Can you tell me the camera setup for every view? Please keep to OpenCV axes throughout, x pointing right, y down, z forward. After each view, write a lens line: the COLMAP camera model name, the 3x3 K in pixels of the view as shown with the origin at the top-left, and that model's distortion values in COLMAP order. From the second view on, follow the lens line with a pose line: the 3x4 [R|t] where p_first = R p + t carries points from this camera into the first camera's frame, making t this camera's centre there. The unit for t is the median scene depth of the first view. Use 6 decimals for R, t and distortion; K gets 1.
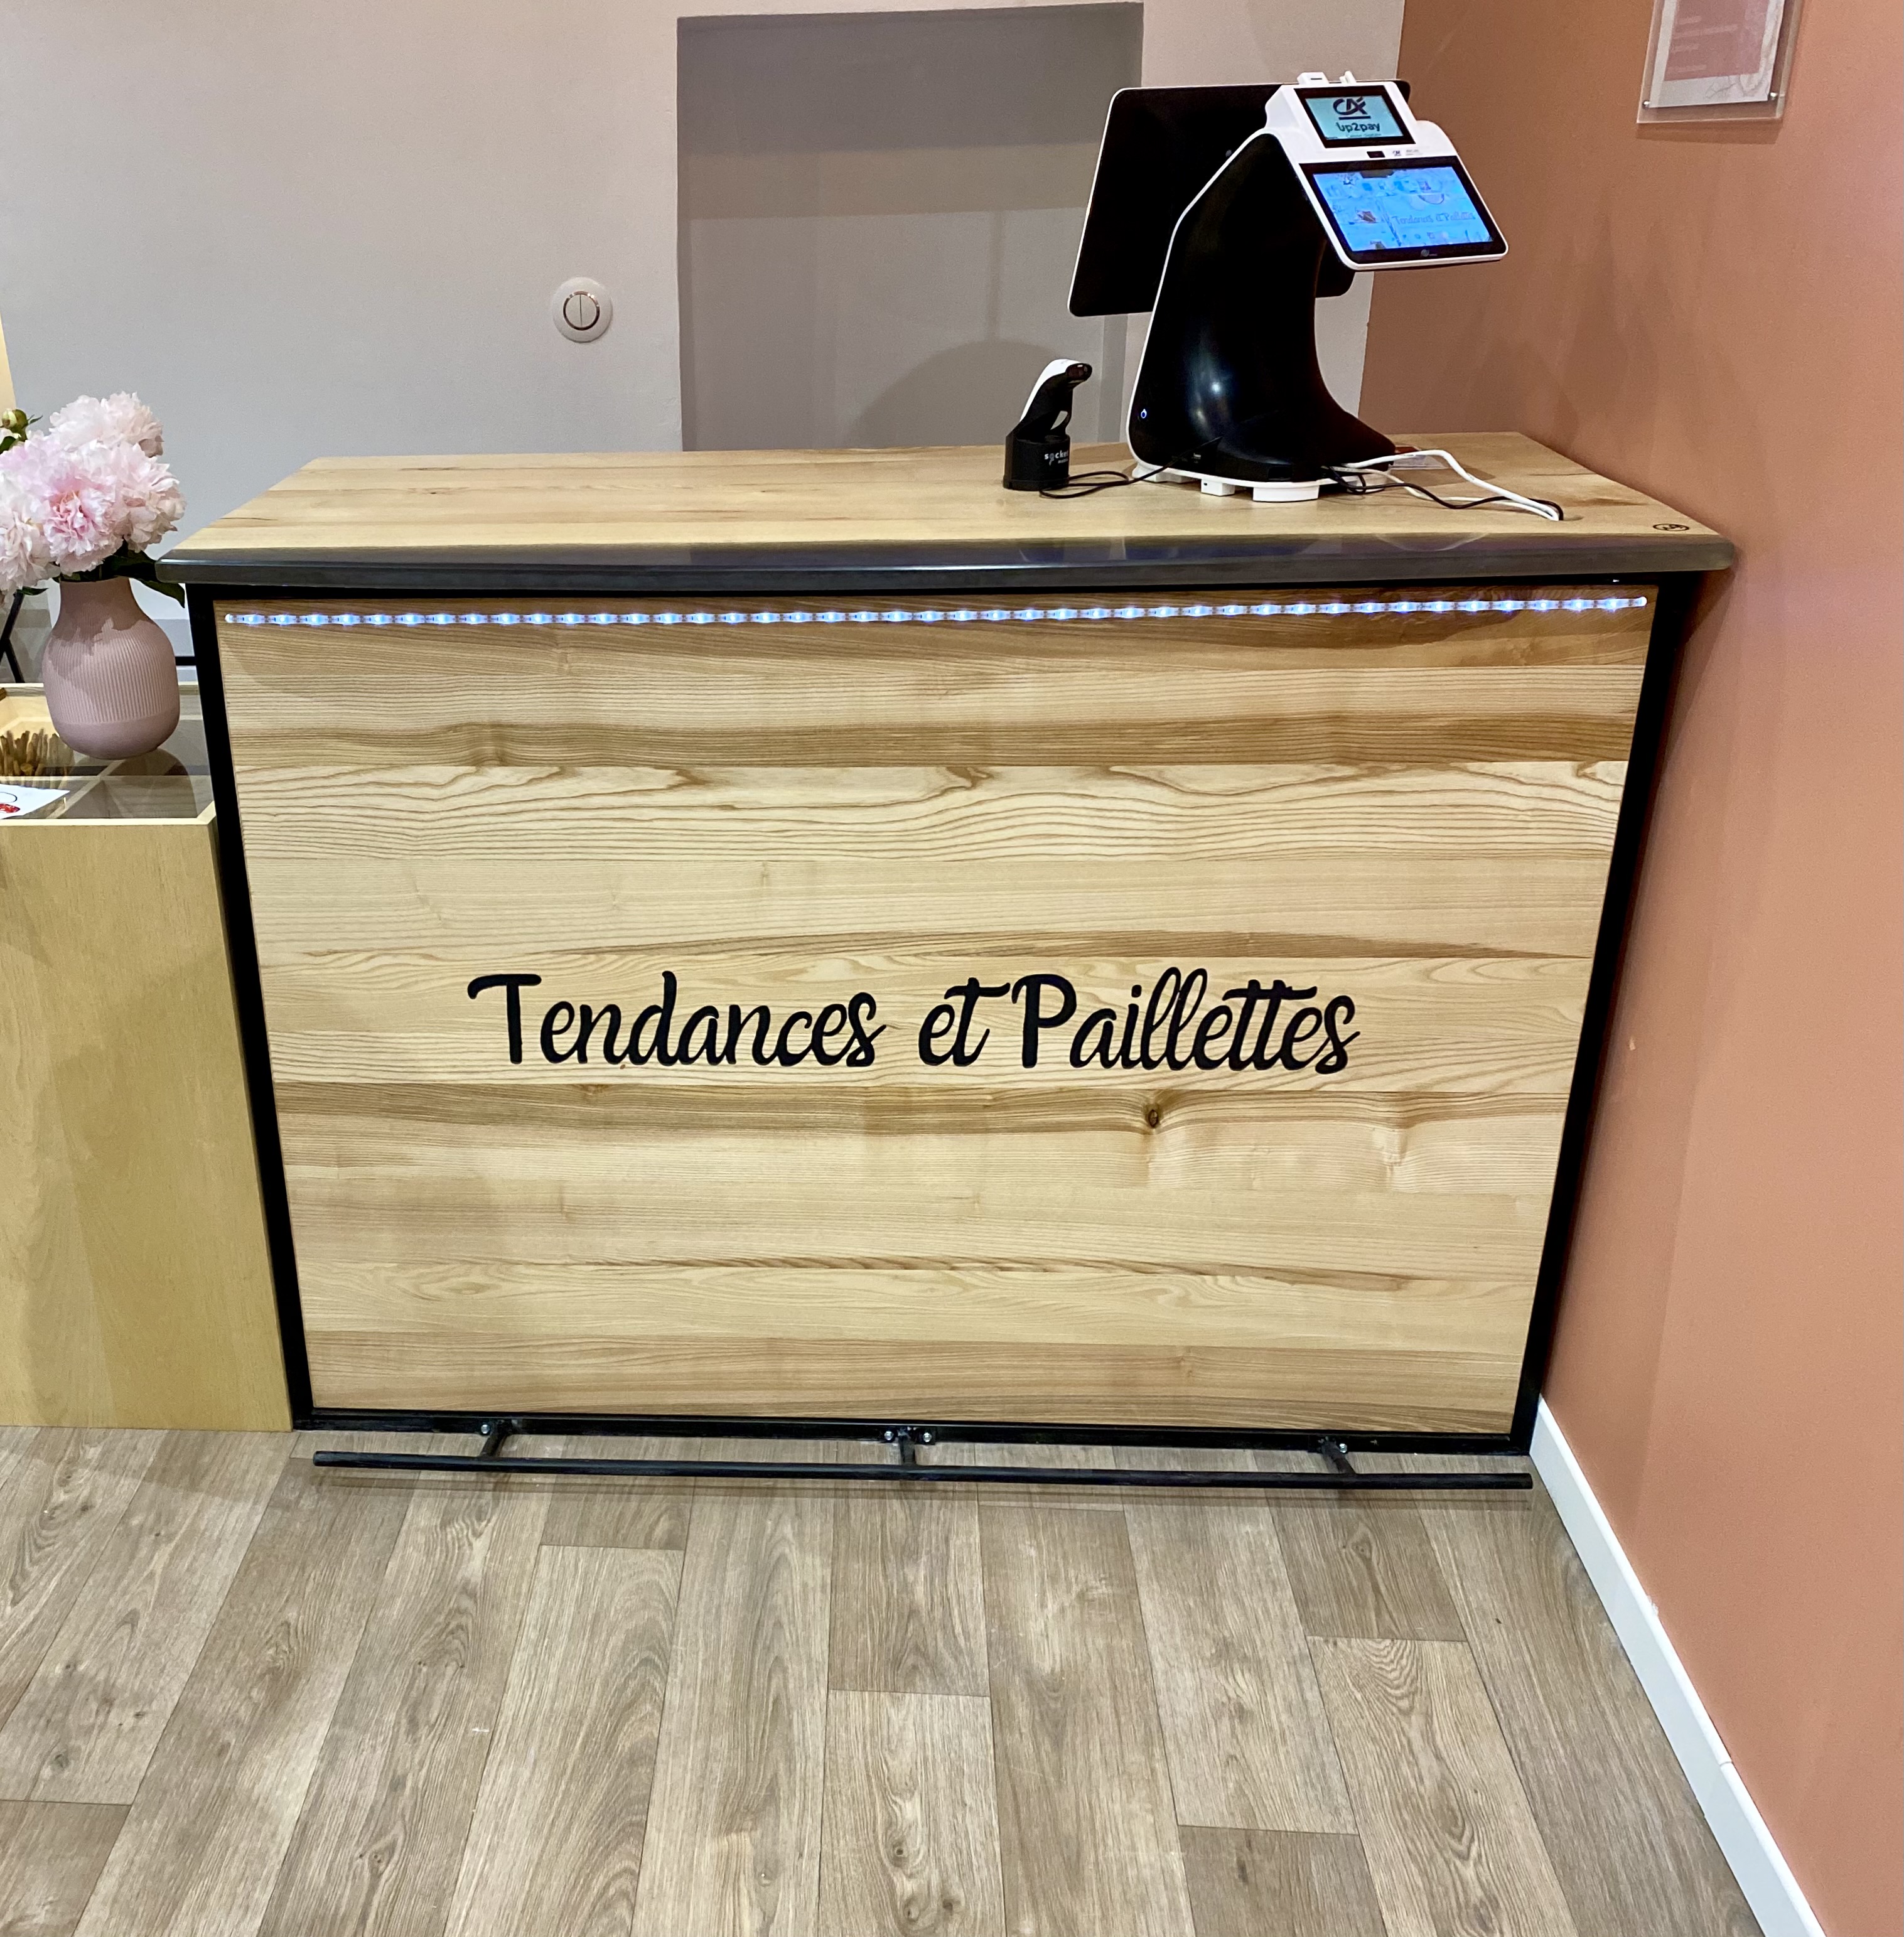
lens RADIAL K [[1801.1, 0, 729.0], [0, 1801.1, 986.4], [0, 0, 1]] dist [0.039161, 0.000000]
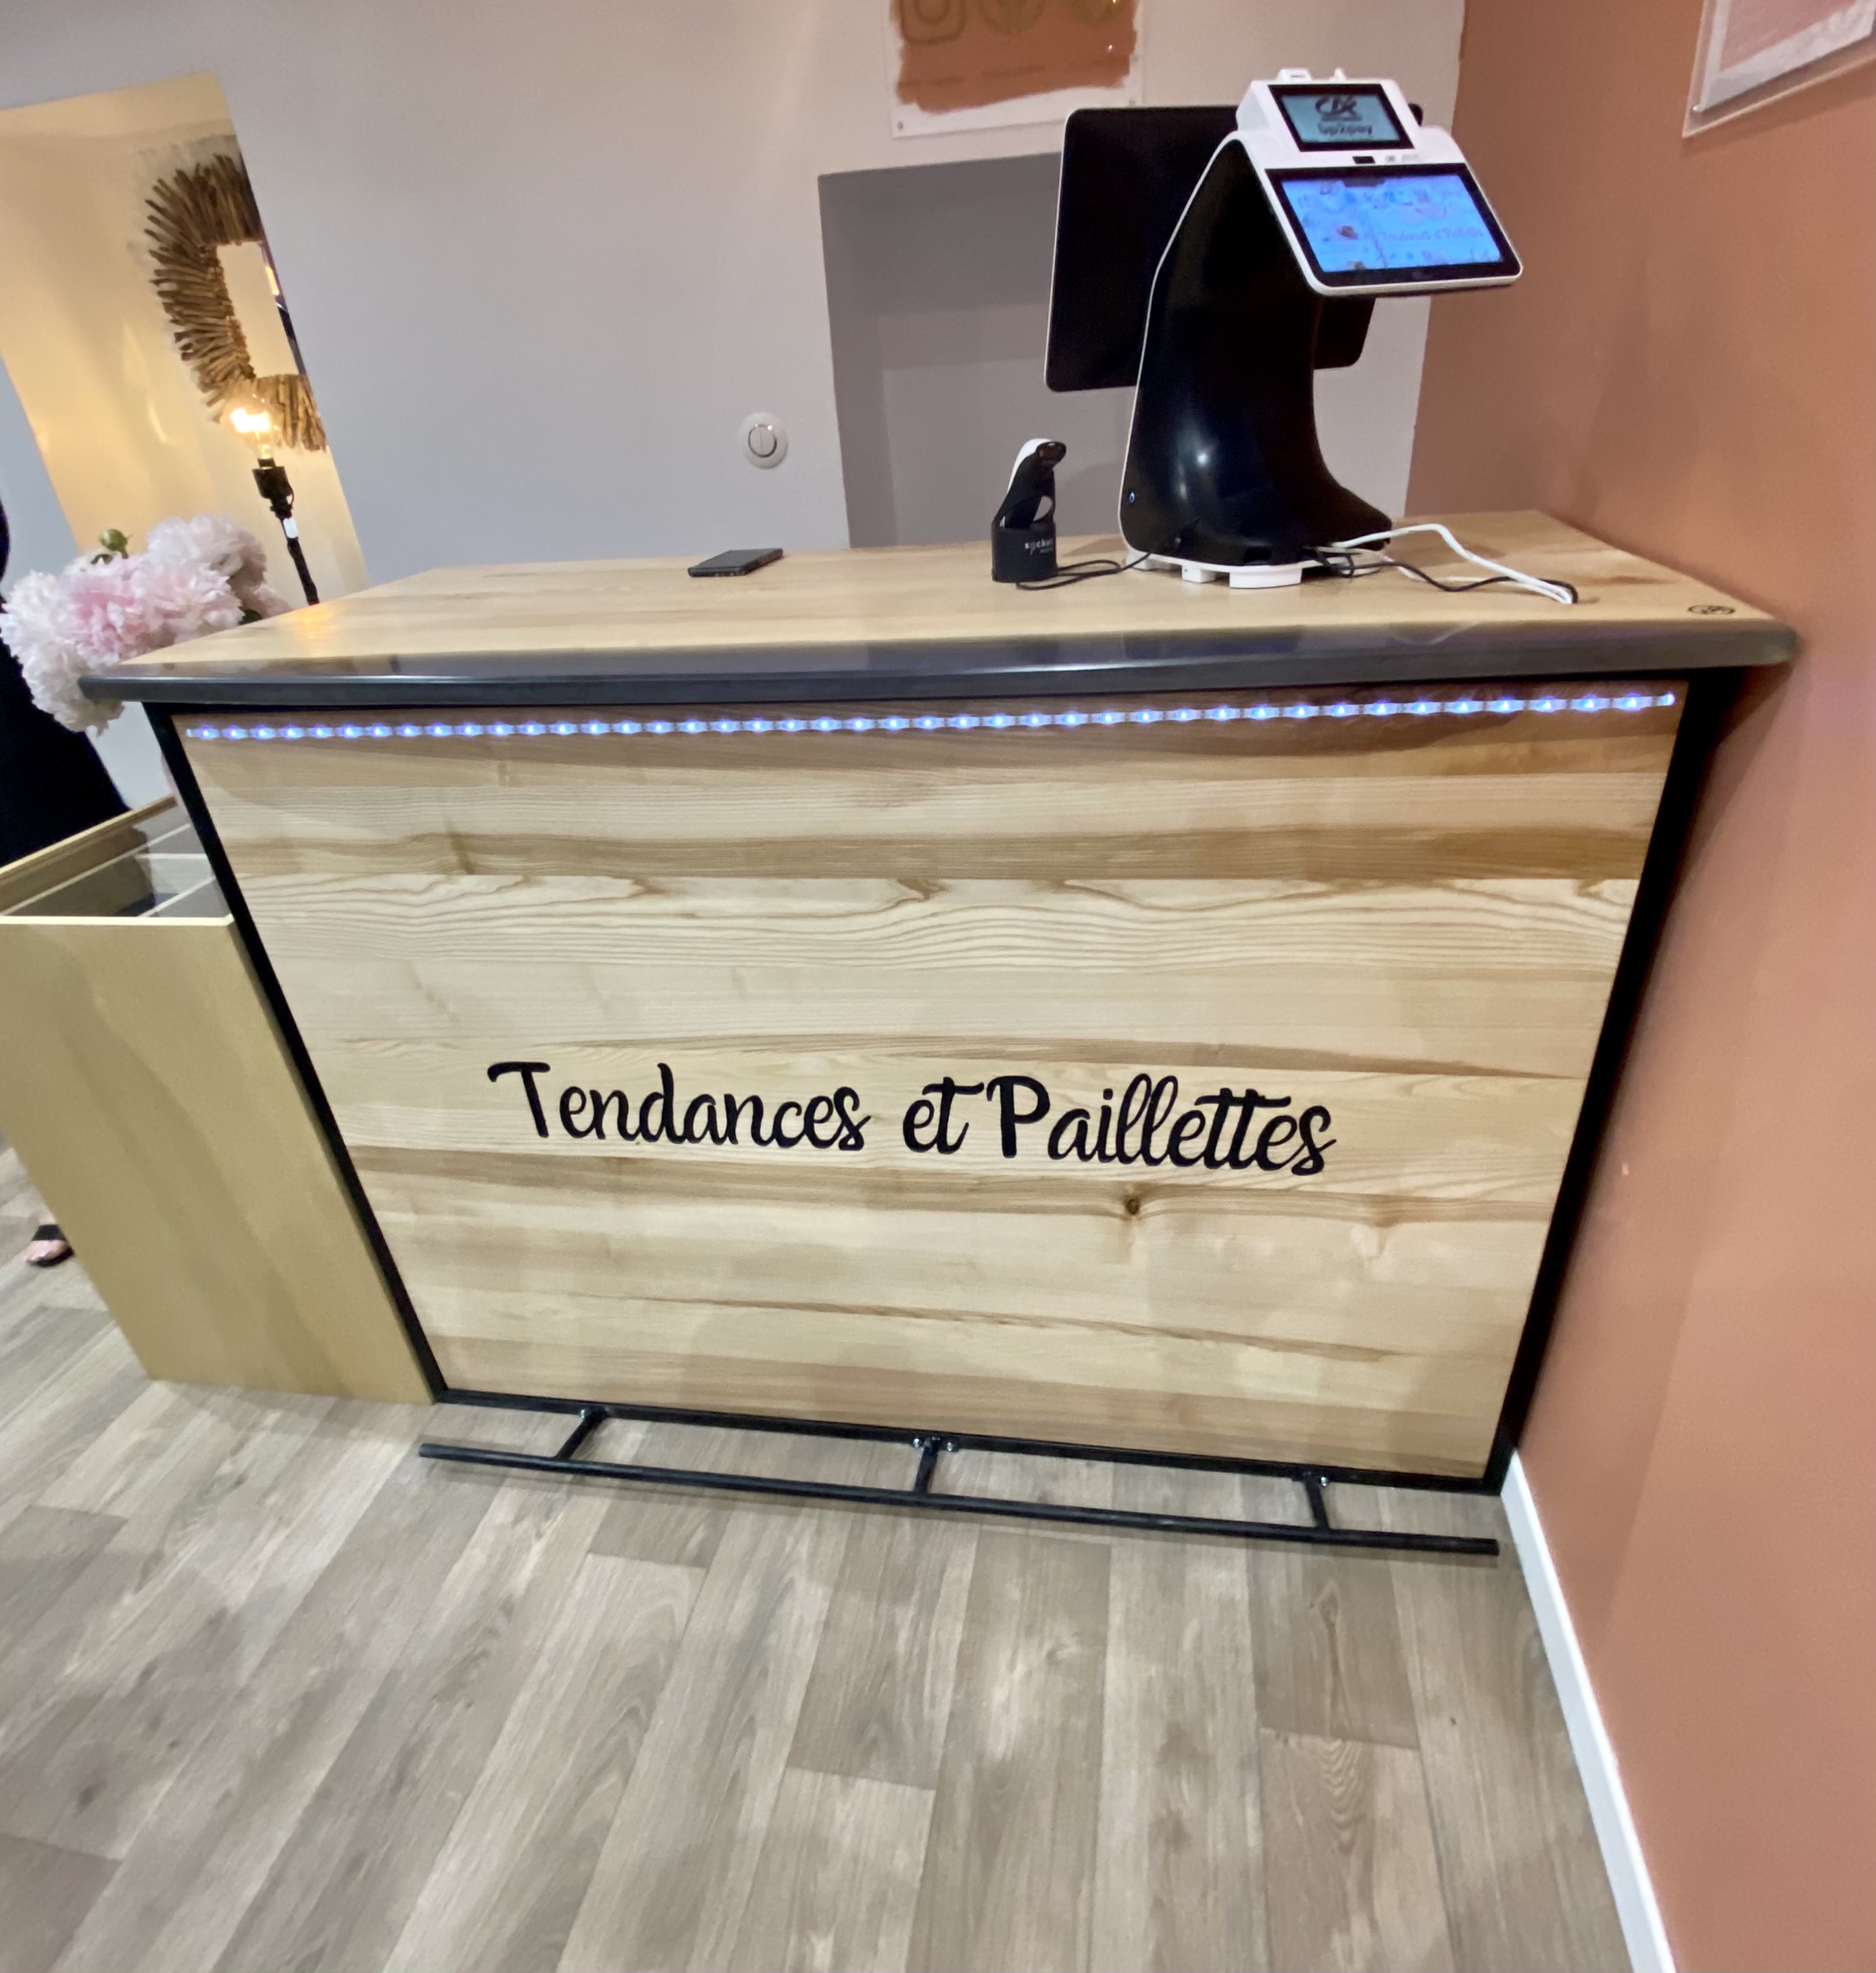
lens RADIAL K [[1058.4, 0, 954.6], [0, 1058.4, 985.2], [0, 0, 1]] dist [0.025656, -0.013469]
pose [[0.995762, 0.007081, -0.091696, 0.194621], [0.001471, 0.995678, 0.092857, -0.112623], [0.091958, -0.092599, 0.991448, 0.416391]]
